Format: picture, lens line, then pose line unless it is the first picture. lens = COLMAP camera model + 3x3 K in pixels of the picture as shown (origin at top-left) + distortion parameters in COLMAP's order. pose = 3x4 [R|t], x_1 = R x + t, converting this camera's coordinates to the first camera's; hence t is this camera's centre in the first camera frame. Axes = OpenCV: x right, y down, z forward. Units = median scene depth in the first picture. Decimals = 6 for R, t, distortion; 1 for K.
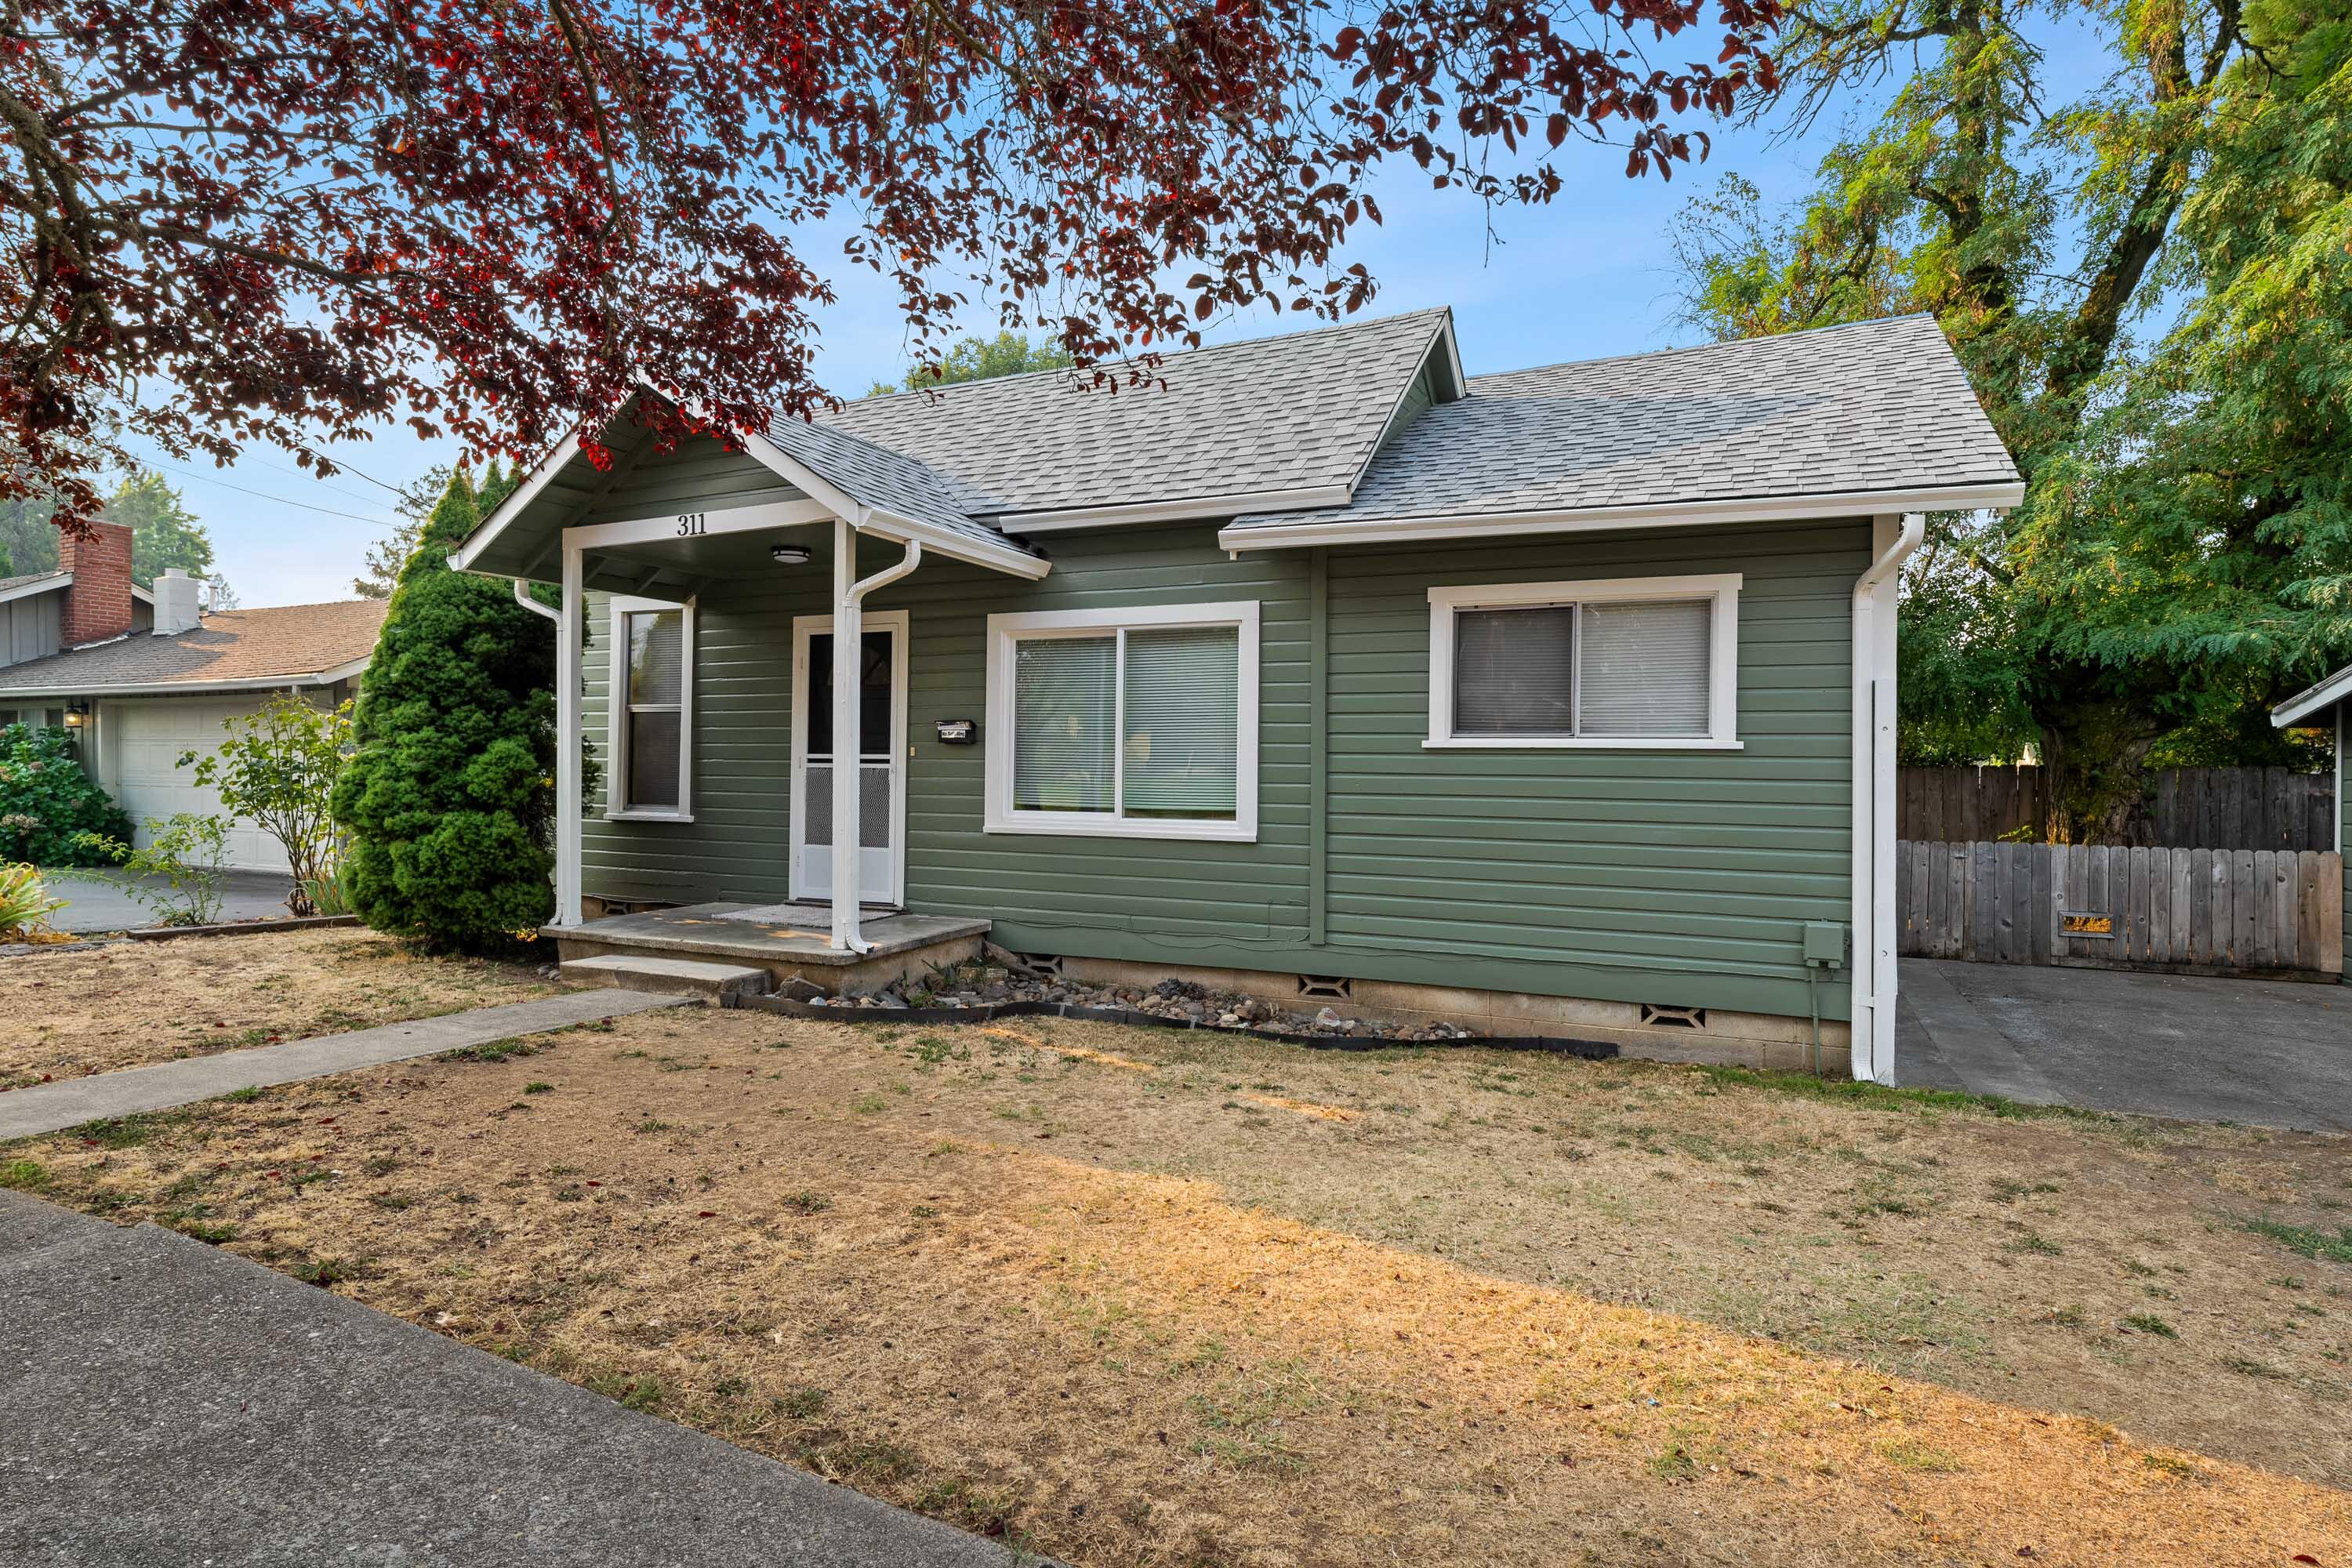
lens RADIAL K [[1269.8, 0, 1173.1], [0, 1269.8, 782.4], [0, 0, 1]] dist [-0.003444, -0.000314]
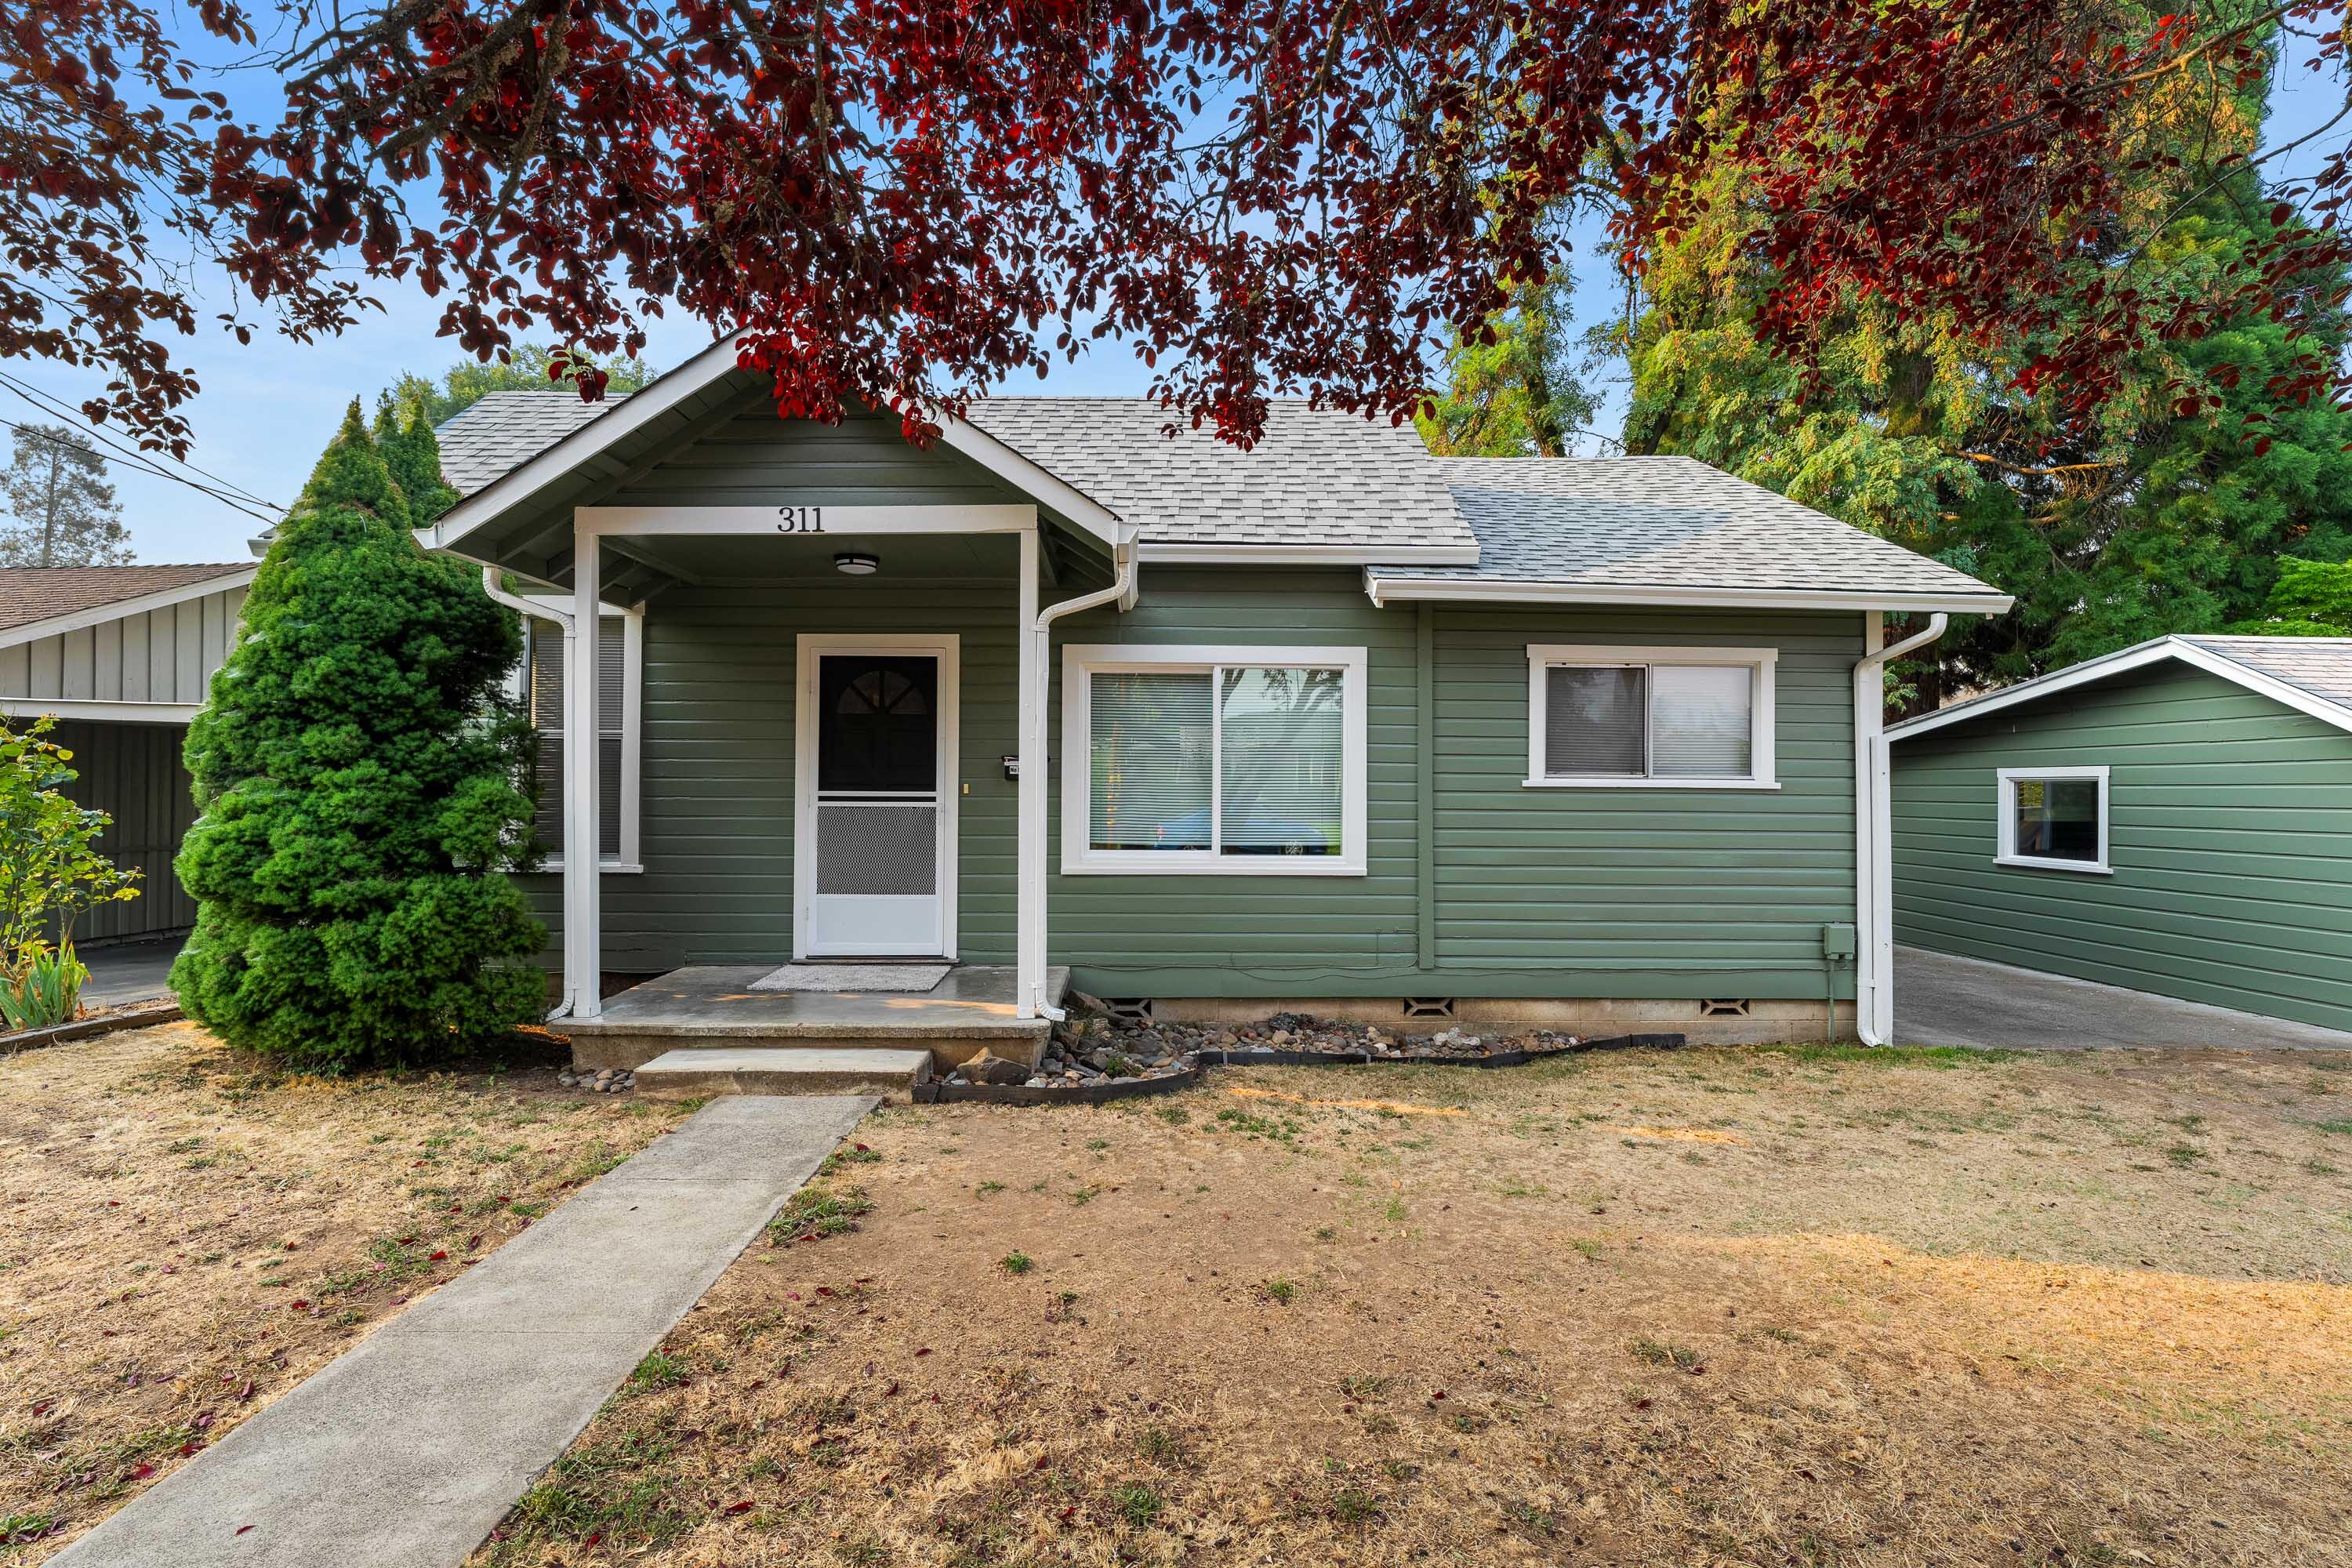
lens RADIAL K [[1081.5, 0, 1184.1], [0, 1081.5, 783.3], [0, 0, 1]] dist [-0.013840, 0.001376]
pose [[0.897006, -0.003379, 0.442006, -0.474771], [0.007459, 0.999944, -0.007493, -0.024554], [-0.441956, 0.010019, 0.896981, 0.264429]]
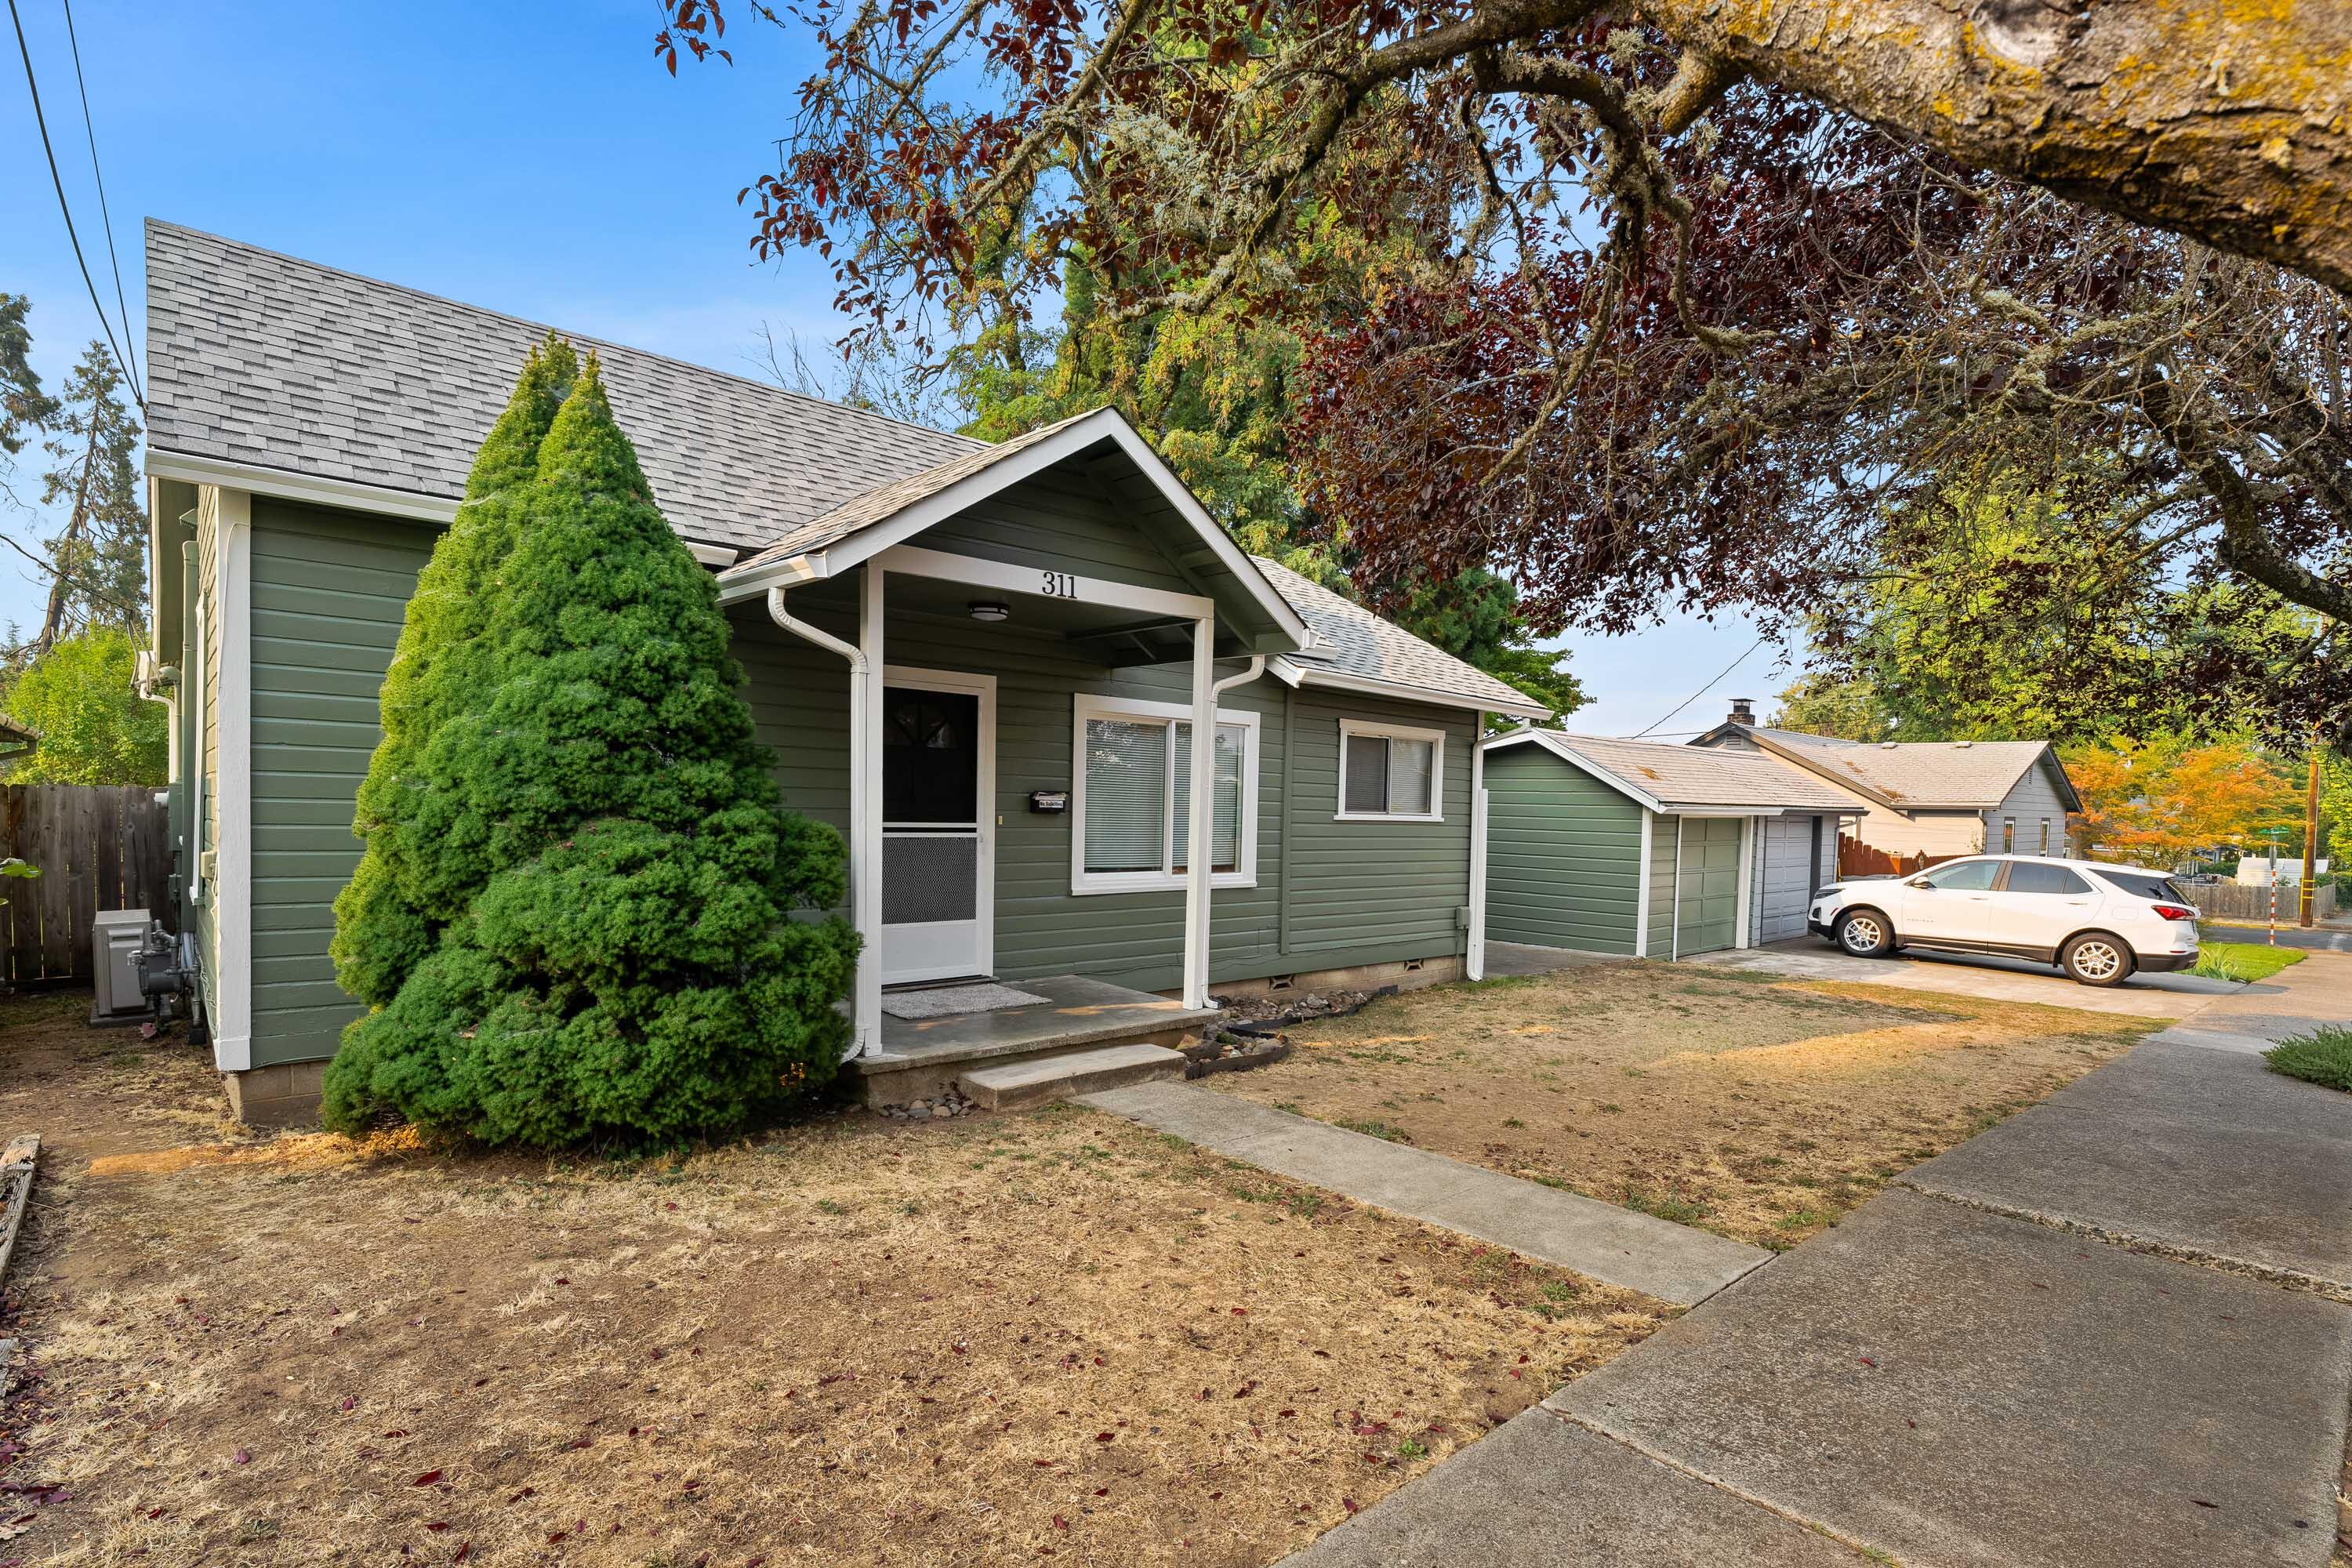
lens RADIAL K [[1081.5, 0, 1271.0], [0, 1081.5, 851.3], [0, 0, 1]] dist [-0.013840, 0.001376]
pose [[0.367592, -0.038815, 0.929177, -1.042172], [-0.015135, 0.998747, 0.047708, -0.049806], [-0.929864, -0.031600, 0.366544, 0.558137]]
